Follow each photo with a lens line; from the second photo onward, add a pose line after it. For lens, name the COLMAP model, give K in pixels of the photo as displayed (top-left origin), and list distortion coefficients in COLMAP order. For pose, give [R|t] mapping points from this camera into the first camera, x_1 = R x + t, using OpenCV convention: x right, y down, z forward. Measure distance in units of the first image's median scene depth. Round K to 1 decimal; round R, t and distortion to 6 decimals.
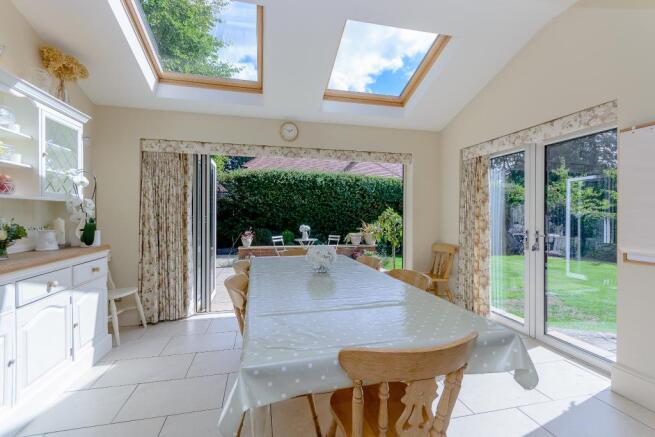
lens RADIAL K [[288.7, 0, 328.0], [0, 288.7, 218.0], [0, 0, 1]] dist [0.004265, 0.000179]
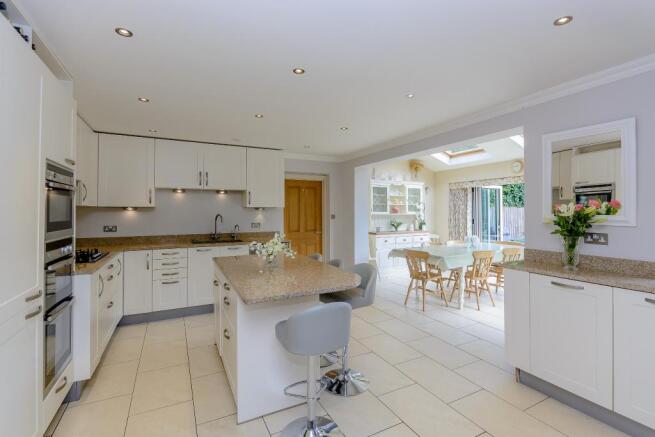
lens RADIAL K [[299.3, 0, 327.7], [0, 299.3, 214.2], [0, 0, 1]] dist [-0.001962, 0.000019]
pose [[0.238070, 0.004495, -0.971238, 1.657759], [-0.007597, 0.999967, 0.002766, -0.055087], [0.971218, 0.006720, 0.238097, -0.523372]]
